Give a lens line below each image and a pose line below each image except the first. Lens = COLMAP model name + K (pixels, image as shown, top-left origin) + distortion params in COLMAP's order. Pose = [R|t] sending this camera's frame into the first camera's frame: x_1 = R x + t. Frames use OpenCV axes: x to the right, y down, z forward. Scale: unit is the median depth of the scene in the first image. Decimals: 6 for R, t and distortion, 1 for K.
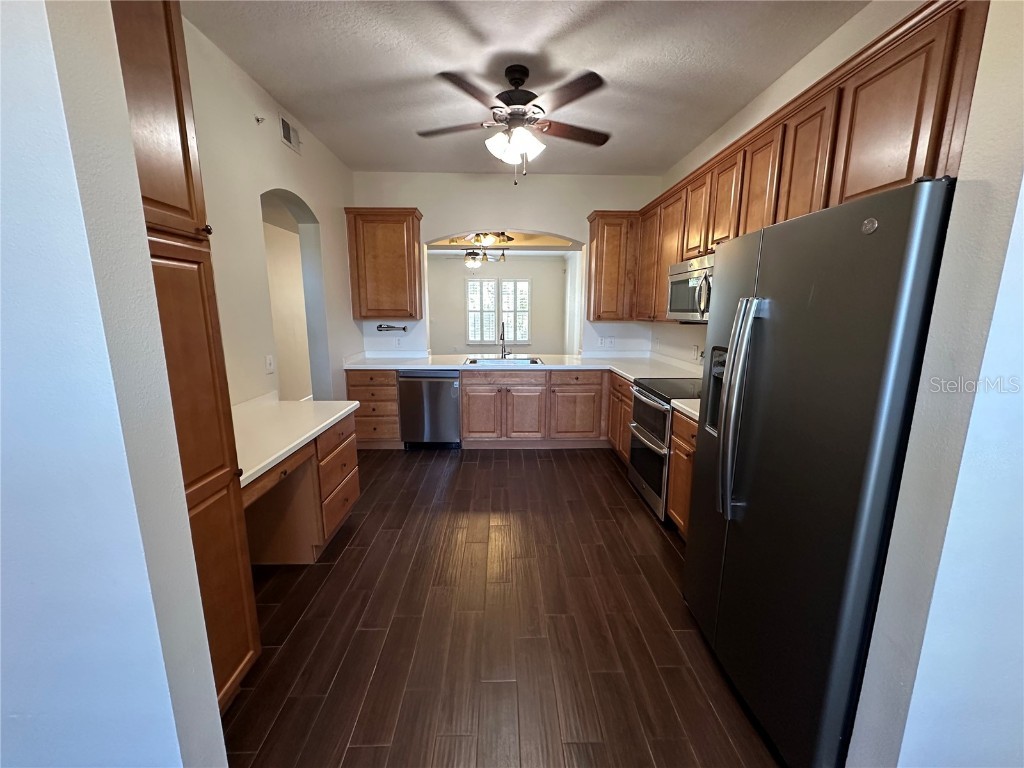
lens RADIAL K [[408.4, 0, 511.2], [0, 408.4, 385.0], [0, 0, 1]] dist [-0.002872, 0.000499]
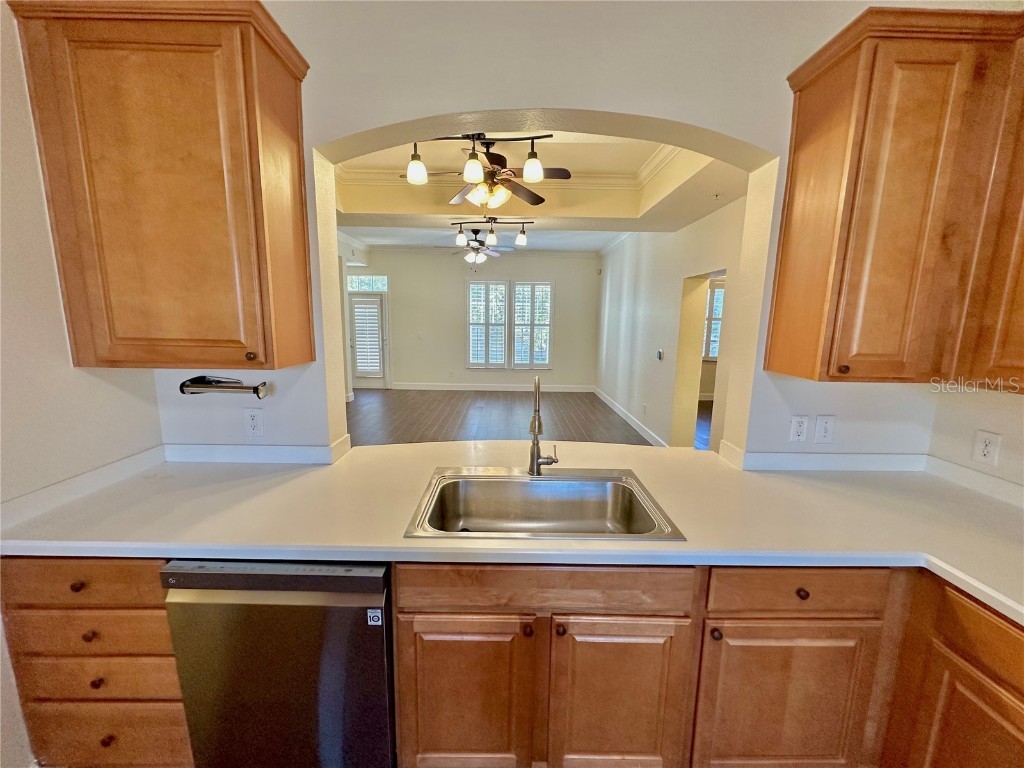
lens RADIAL K [[408.4, 0, 511.2], [0, 408.4, 385.0], [0, 0, 1]] dist [-0.002872, 0.000499]
pose [[0.999728, 0.015854, -0.017097, -0.015640], [-0.016192, 0.999672, -0.019838, -0.061728], [0.016776, 0.020109, 0.999657, 0.288468]]
